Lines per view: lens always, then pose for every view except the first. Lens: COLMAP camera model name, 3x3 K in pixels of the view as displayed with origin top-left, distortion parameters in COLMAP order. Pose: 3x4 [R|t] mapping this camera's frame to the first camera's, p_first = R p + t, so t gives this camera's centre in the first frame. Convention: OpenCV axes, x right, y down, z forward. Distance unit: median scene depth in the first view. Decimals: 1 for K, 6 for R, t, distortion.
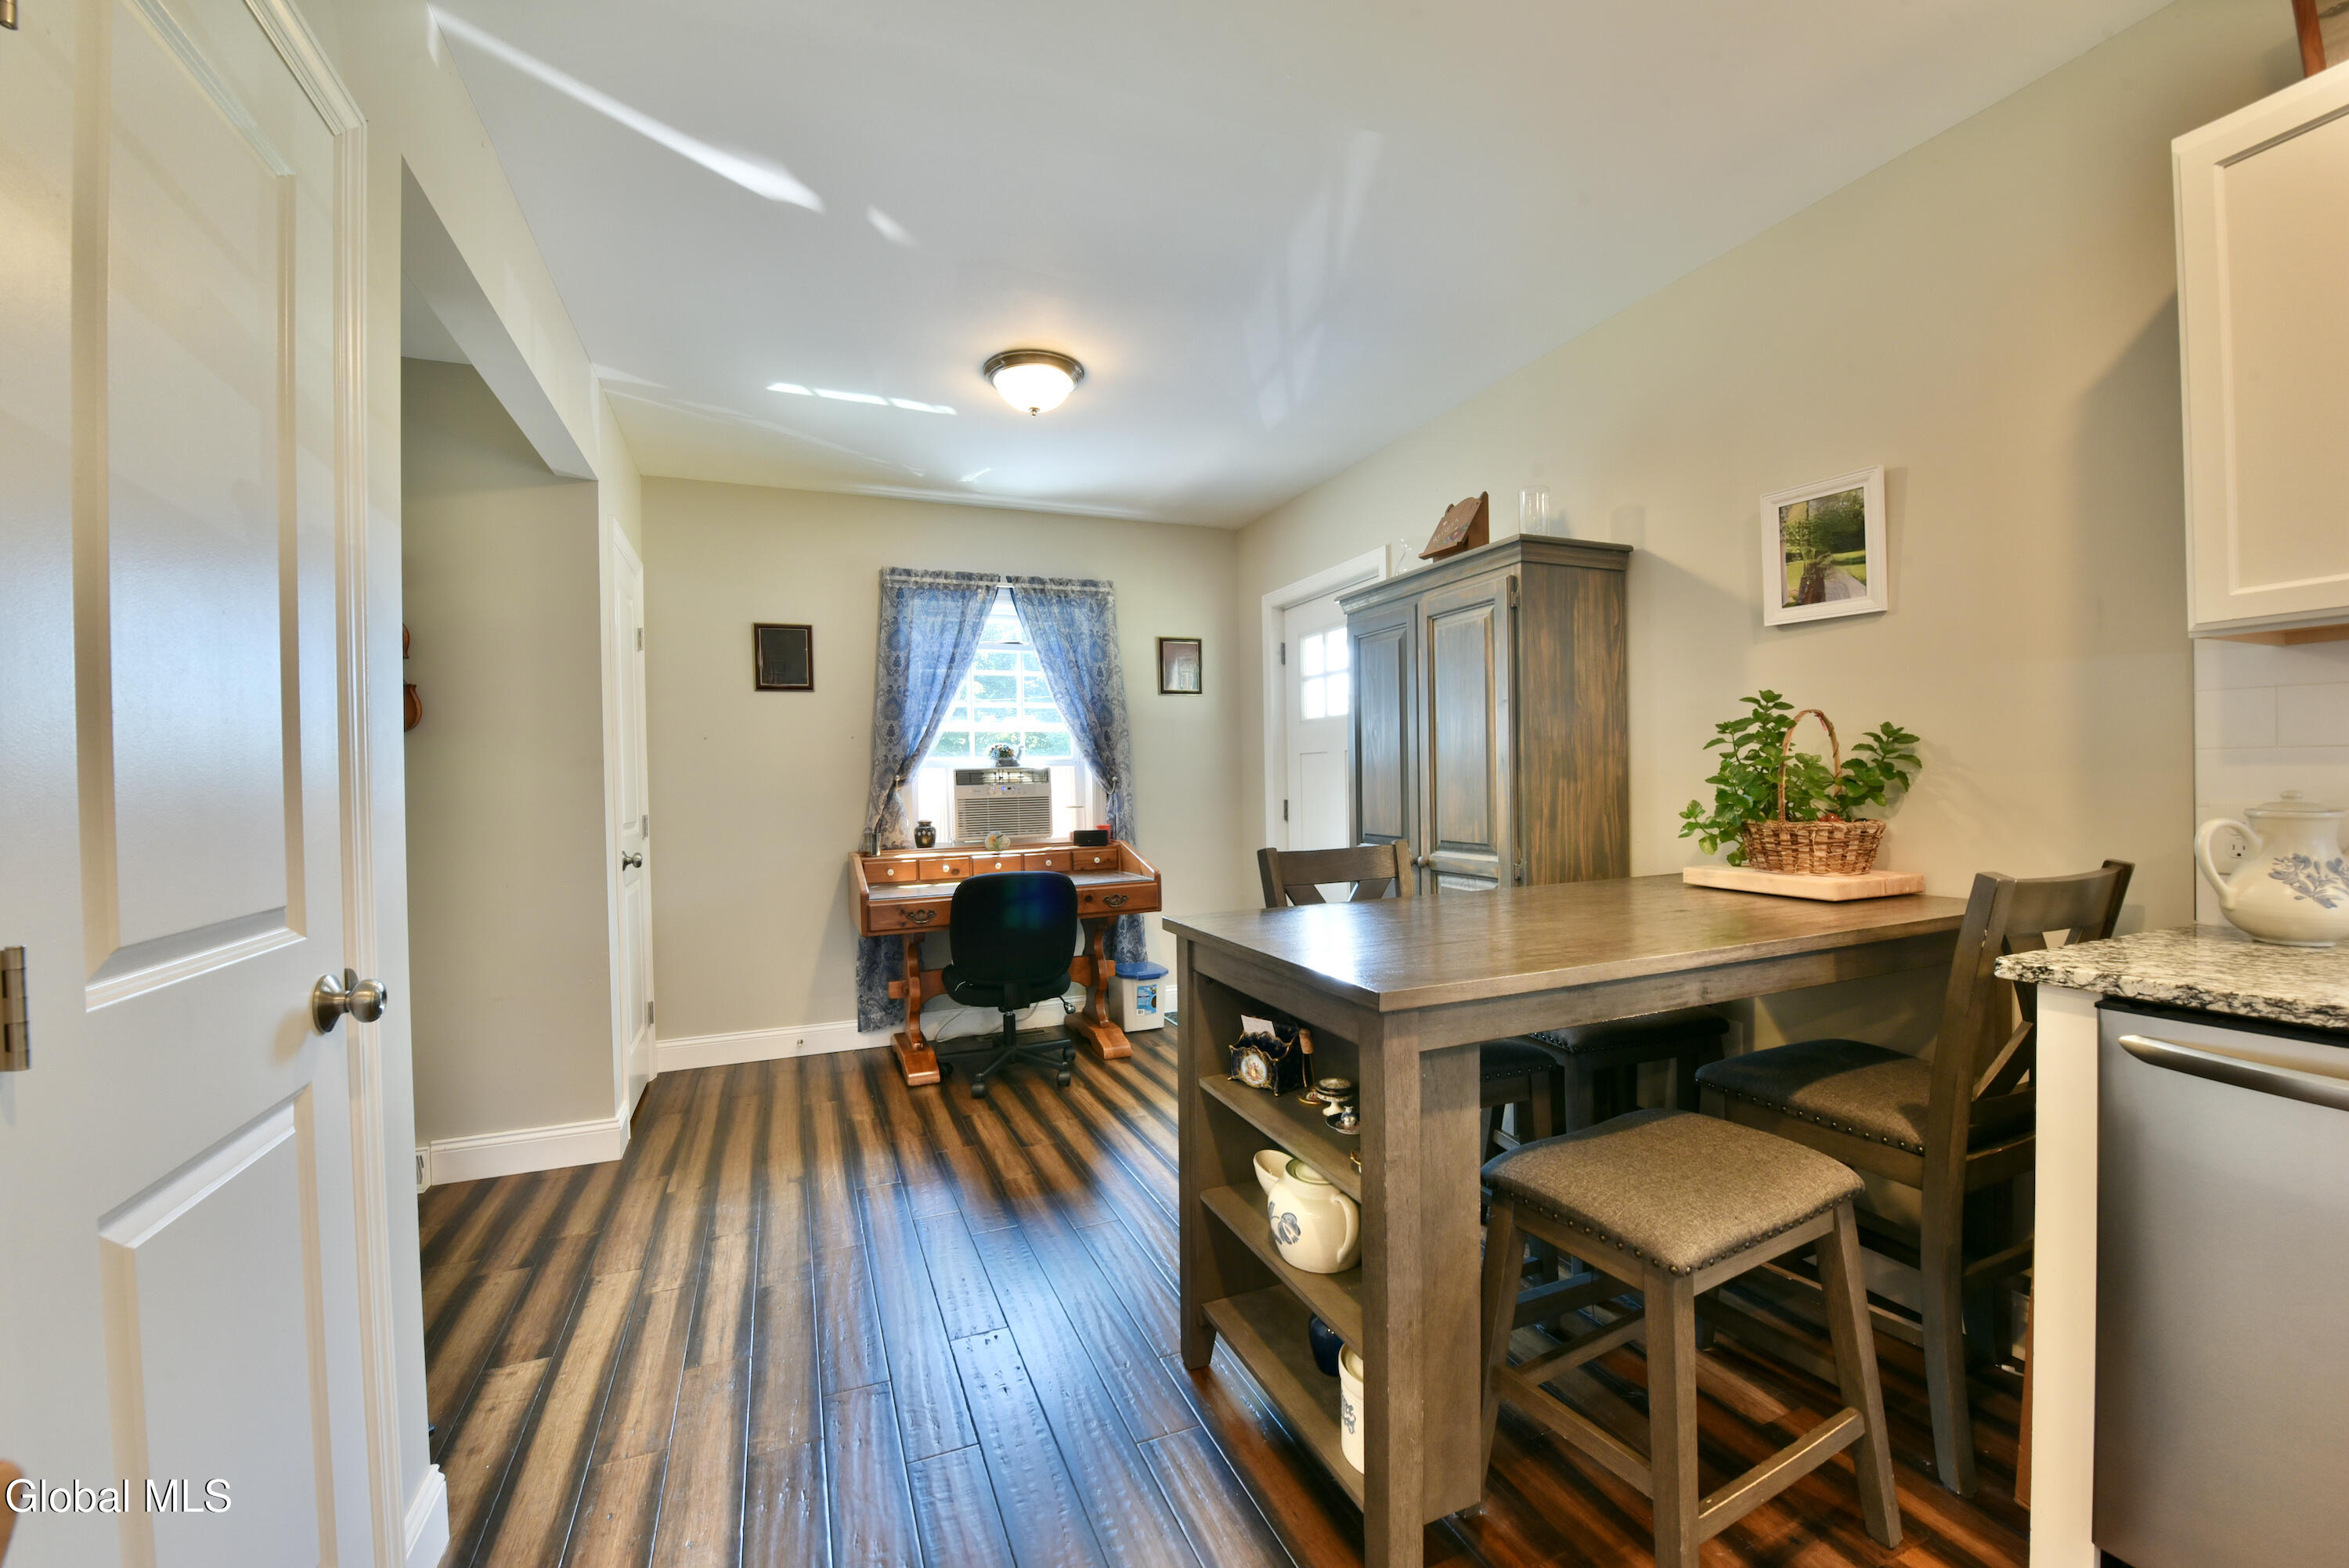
lens RADIAL K [[940.0, 0, 1173.1], [0, 940.0, 789.6], [0, 0, 1]] dist [-0.016148, -0.002445]
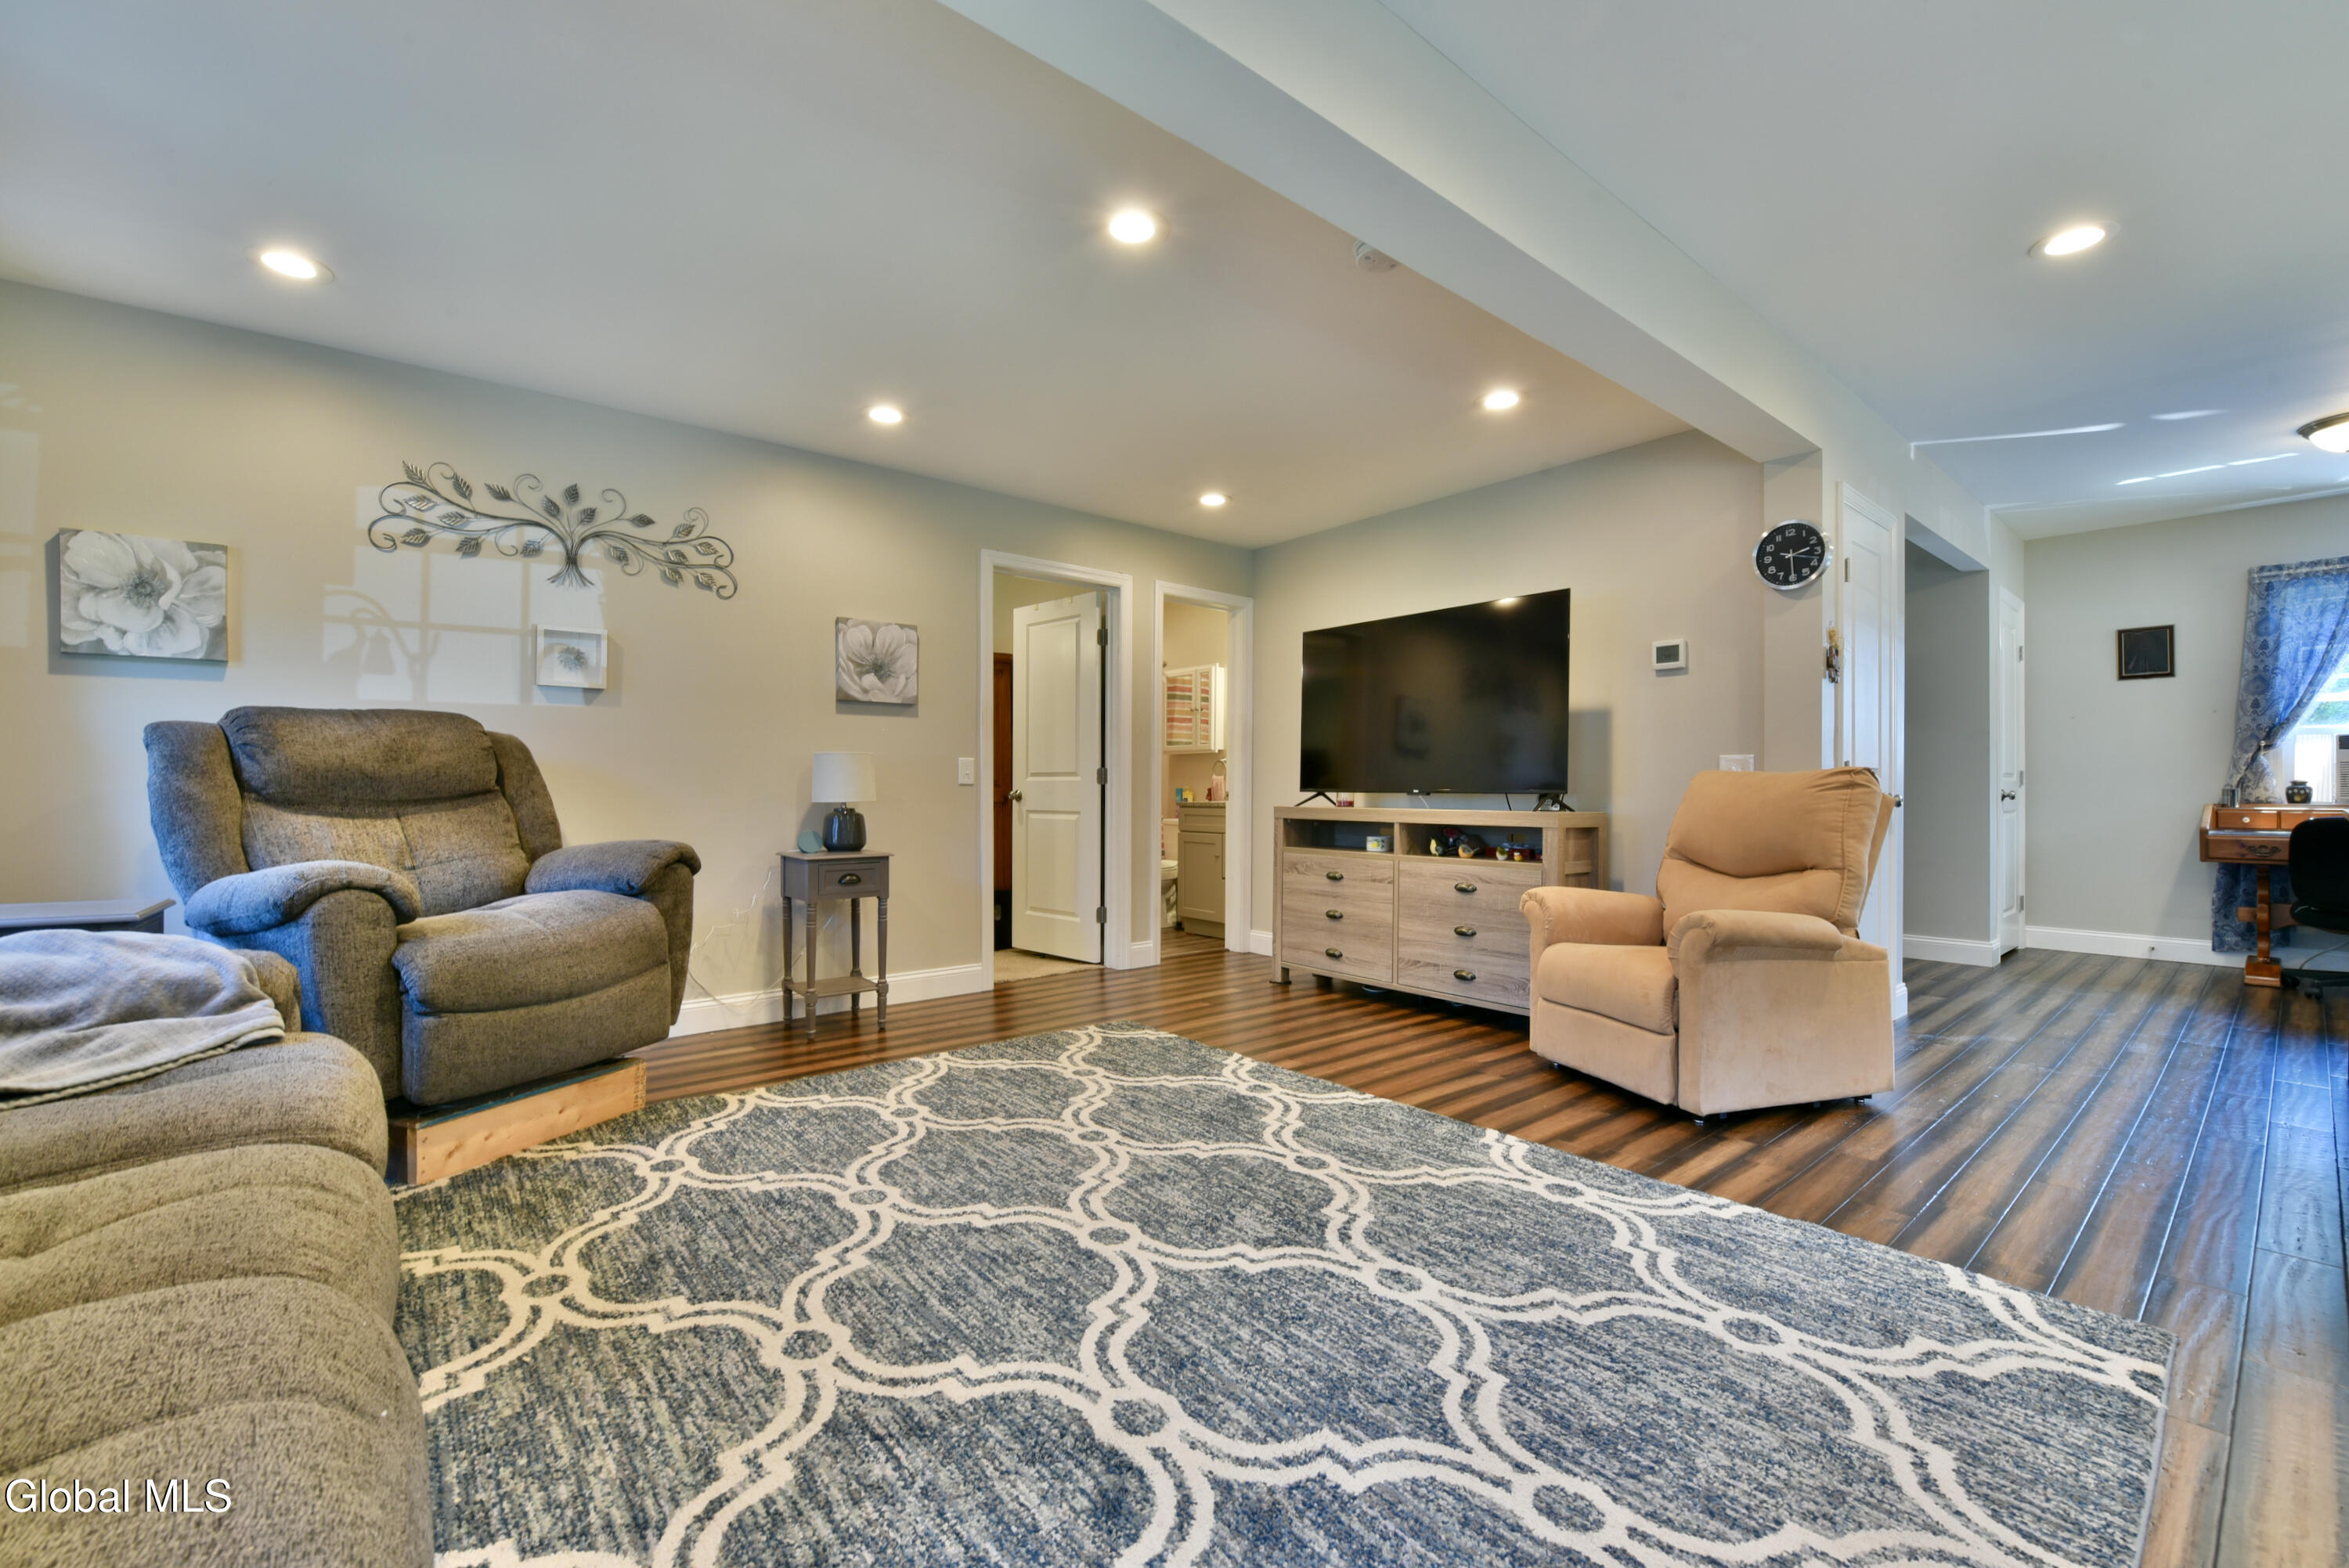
lens RADIAL K [[954.1, 0, 1173.9], [0, 954.1, 789.2], [0, 0, 1]] dist [-0.015405, -0.002737]
pose [[0.291498, 0.020391, -0.956354, 0.687733], [-0.015435, 0.999743, 0.016612, 0.076004], [0.956447, 0.009919, 0.291738, -1.054521]]
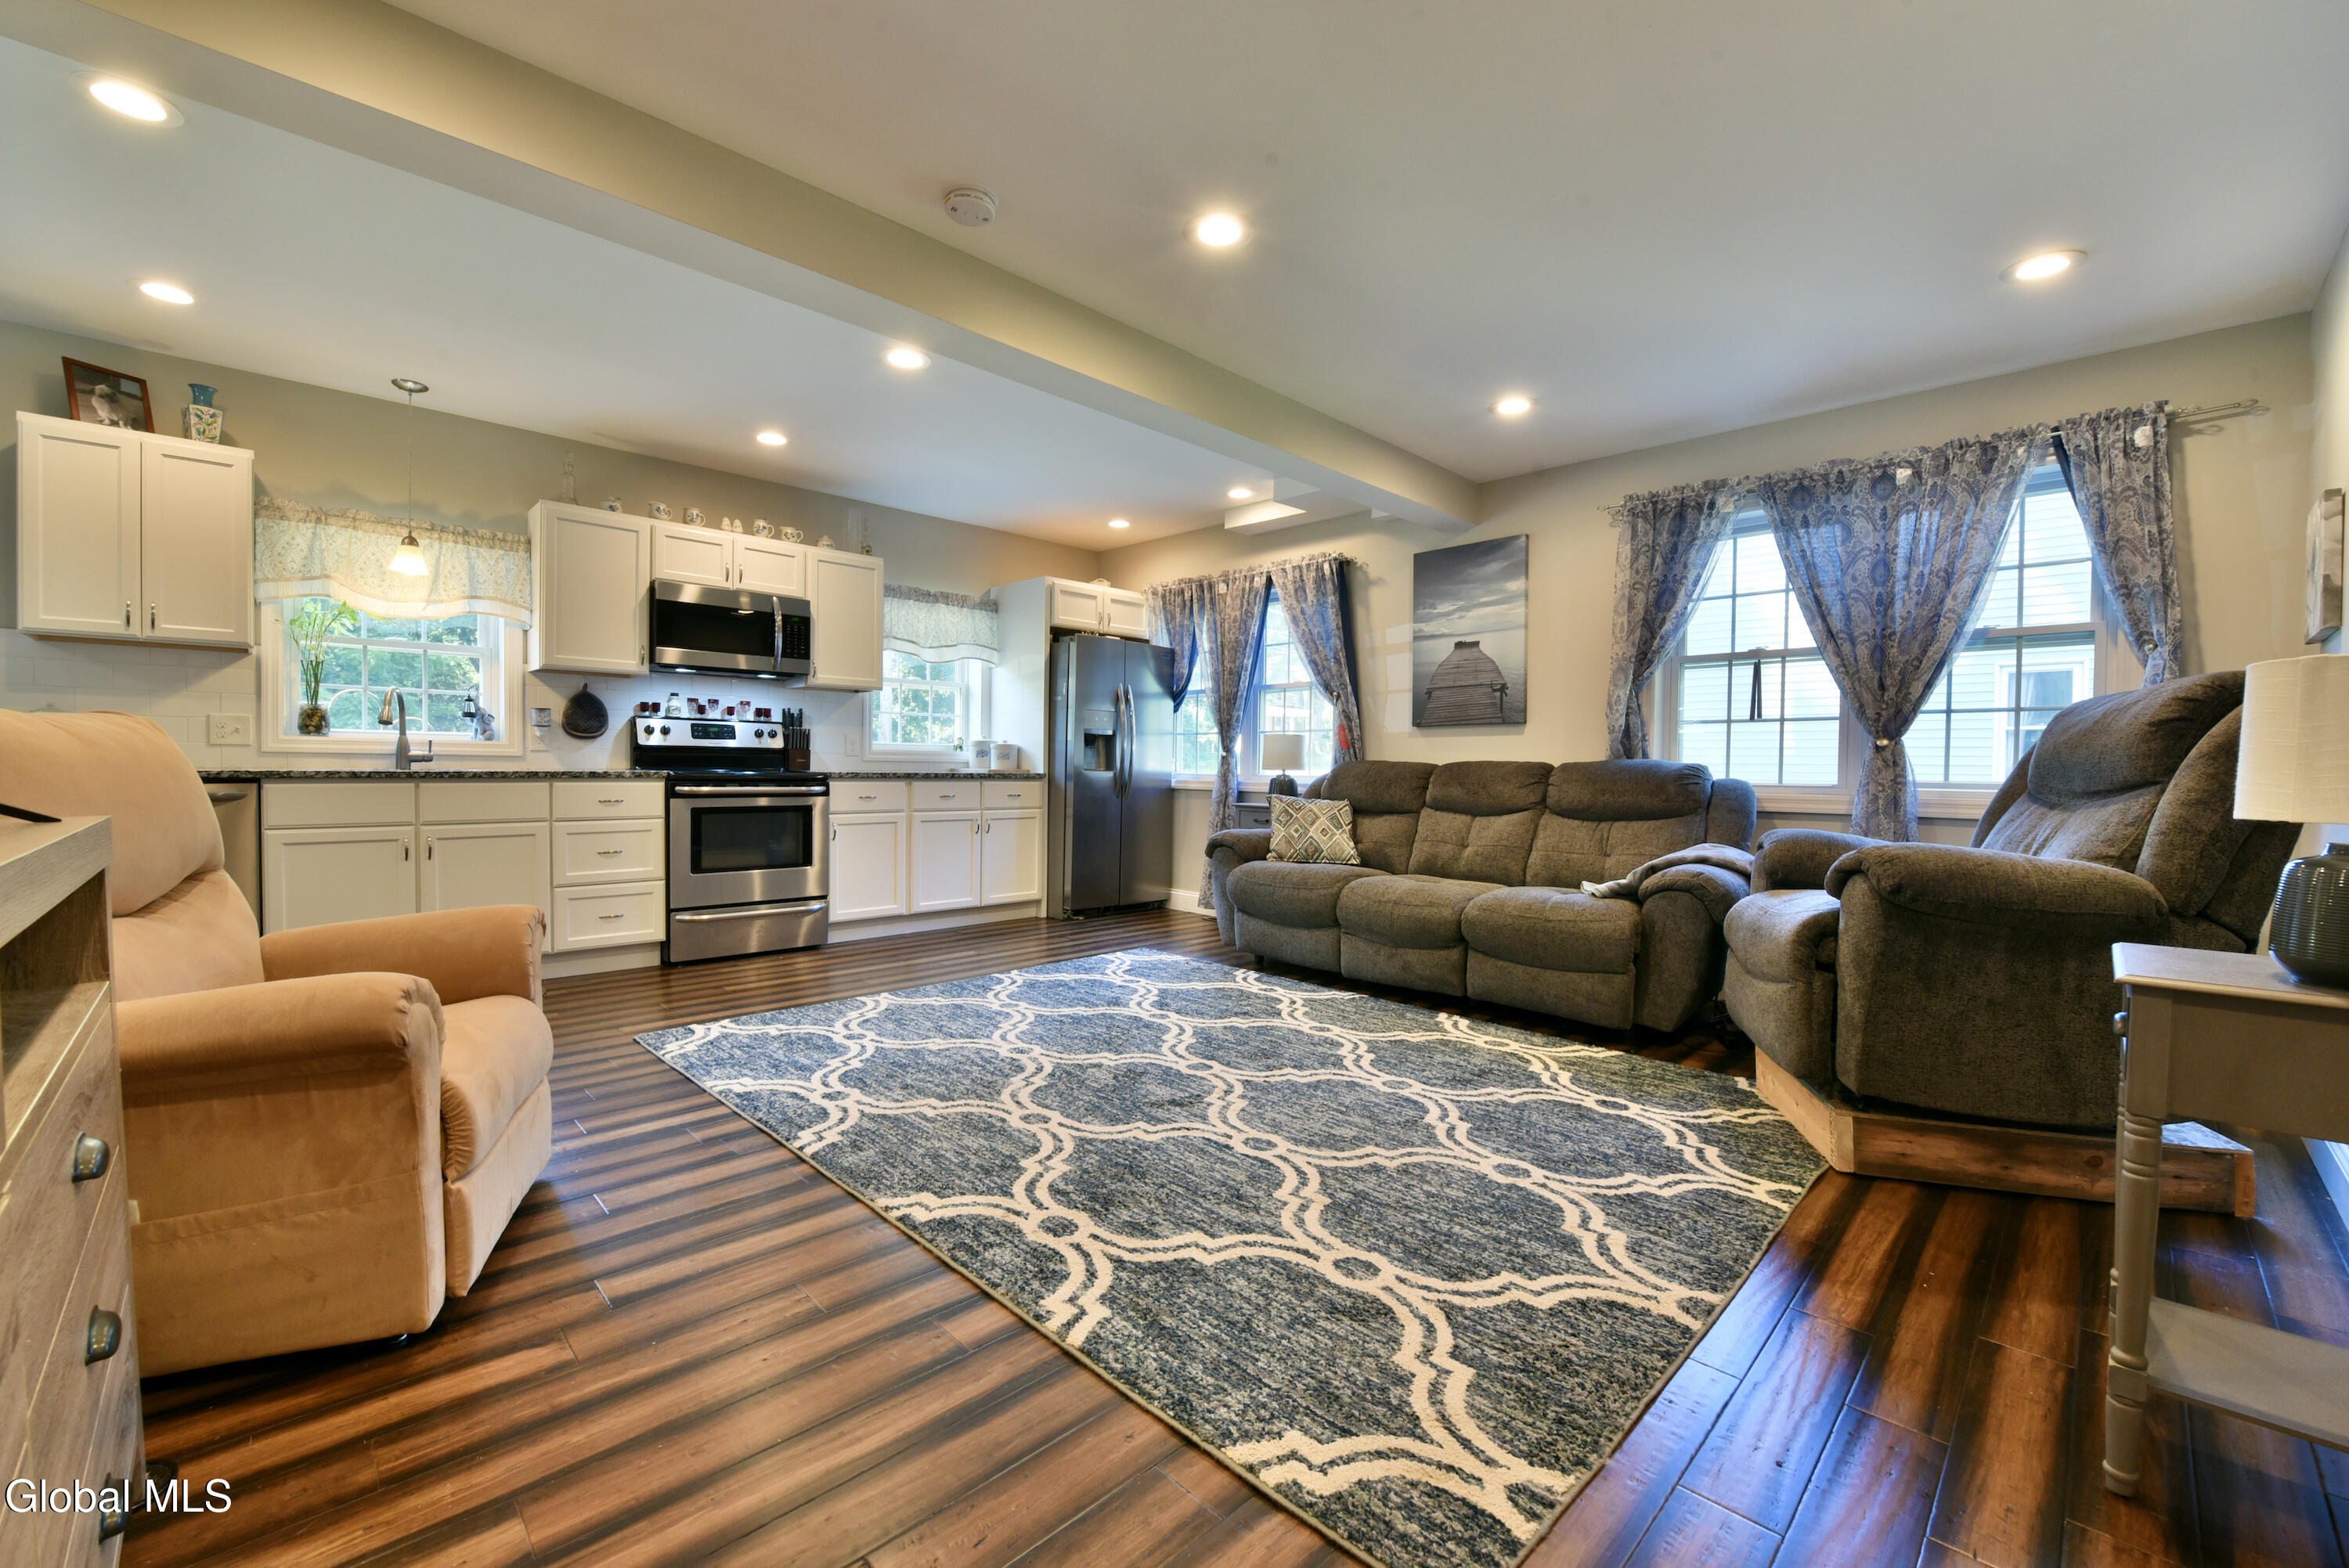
lens RADIAL K [[934.7, 0, 1176.1], [0, 934.7, 787.9], [0, 0, 1]] dist [-0.011750, -0.005333]
pose [[-0.376503, -0.006843, 0.926390, -1.080826], [0.000887, 0.999970, 0.007747, 0.108026], [-0.926415, 0.003738, -0.376486, -0.429881]]
